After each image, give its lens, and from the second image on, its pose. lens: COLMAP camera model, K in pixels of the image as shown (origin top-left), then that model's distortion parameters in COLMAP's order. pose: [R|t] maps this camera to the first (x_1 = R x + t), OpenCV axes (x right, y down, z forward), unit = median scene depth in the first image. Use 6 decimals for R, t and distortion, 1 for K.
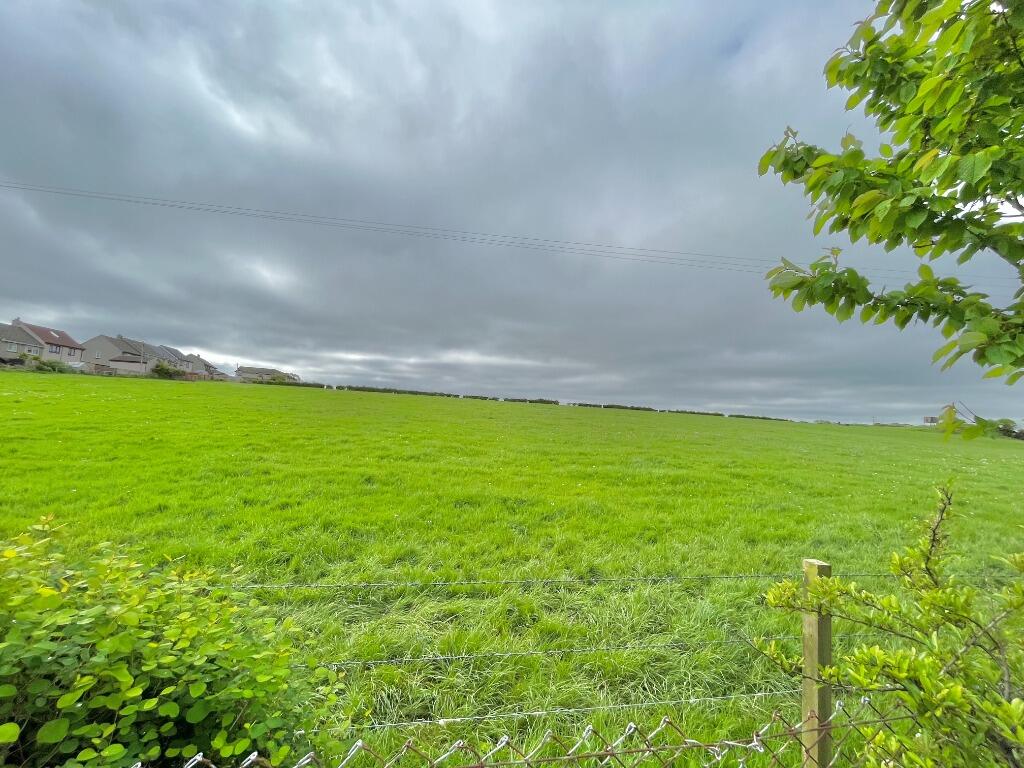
lens RADIAL K [[414.1, 0, 512.0], [0, 414.1, 384.0], [0, 0, 1]] dist [-0.000125, -0.000453]
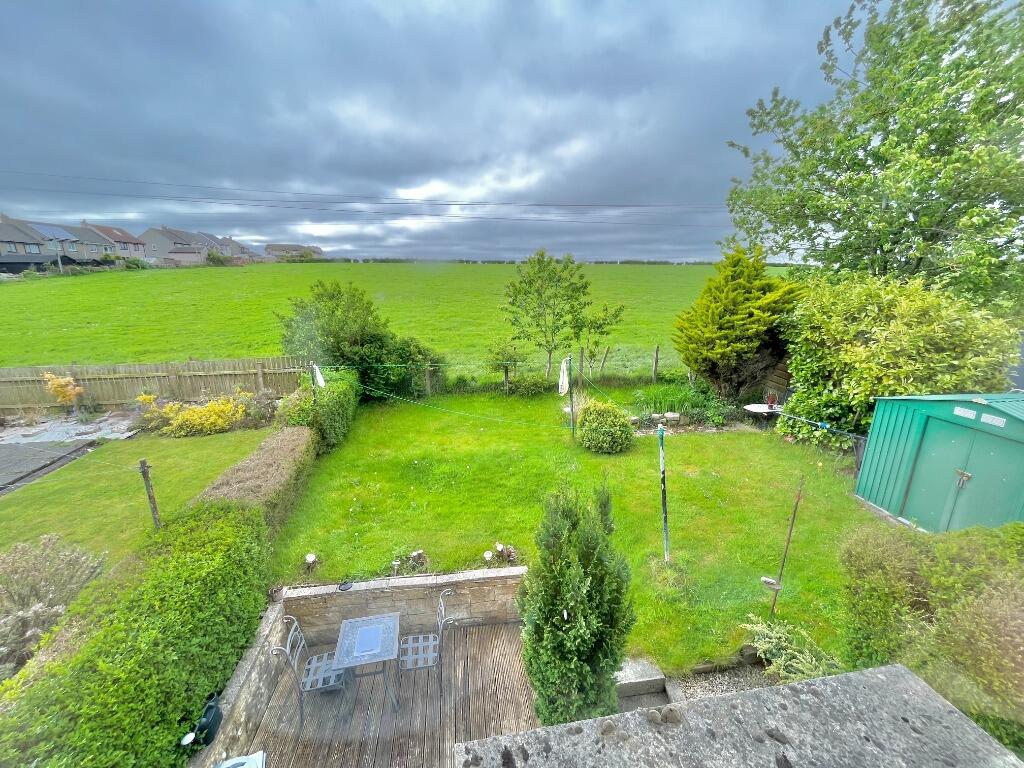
lens RADIAL K [[414.1, 0, 512.0], [0, 414.1, 384.0], [0, 0, 1]] dist [-0.000125, -0.000453]
pose [[0.996719, -0.042228, -0.069056, 0.029925], [0.062636, 0.942754, 0.327555, -0.031346], [0.051271, -0.330806, 0.942305, -0.145386]]
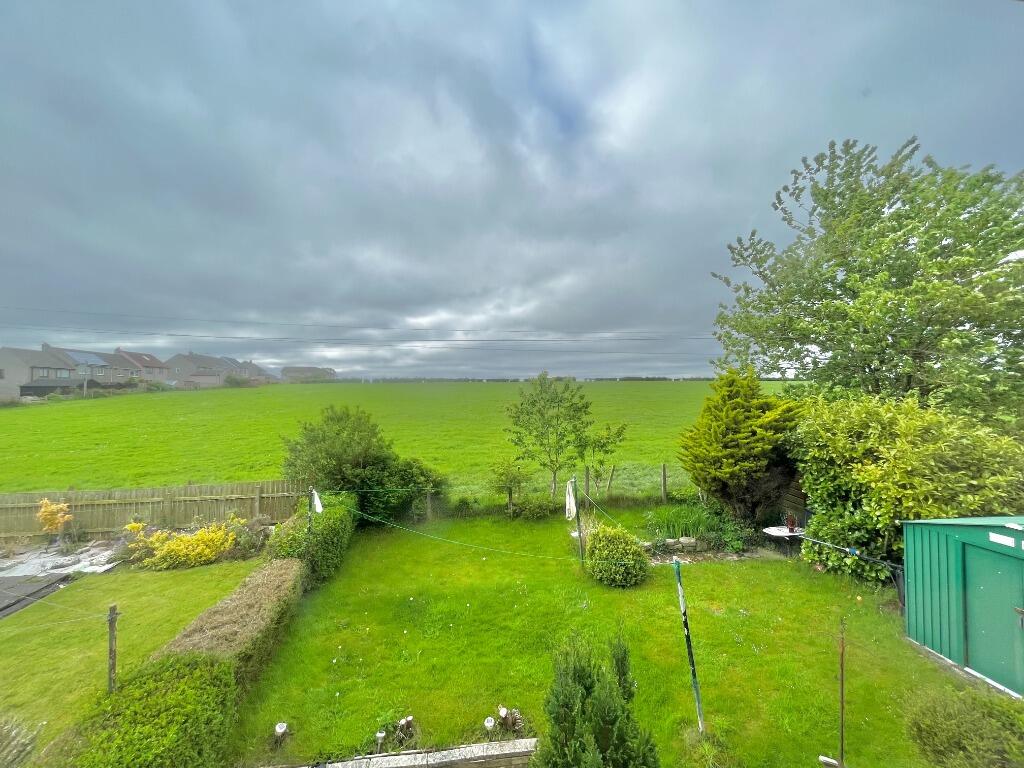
lens RADIAL K [[414.1, 0, 512.0], [0, 414.1, 384.0], [0, 0, 1]] dist [-0.000125, -0.000453]
pose [[0.995393, -0.071512, -0.063869, 0.030415], [0.075234, 0.995484, 0.057898, -0.033354], [0.059440, -0.062436, 0.996277, -0.145021]]
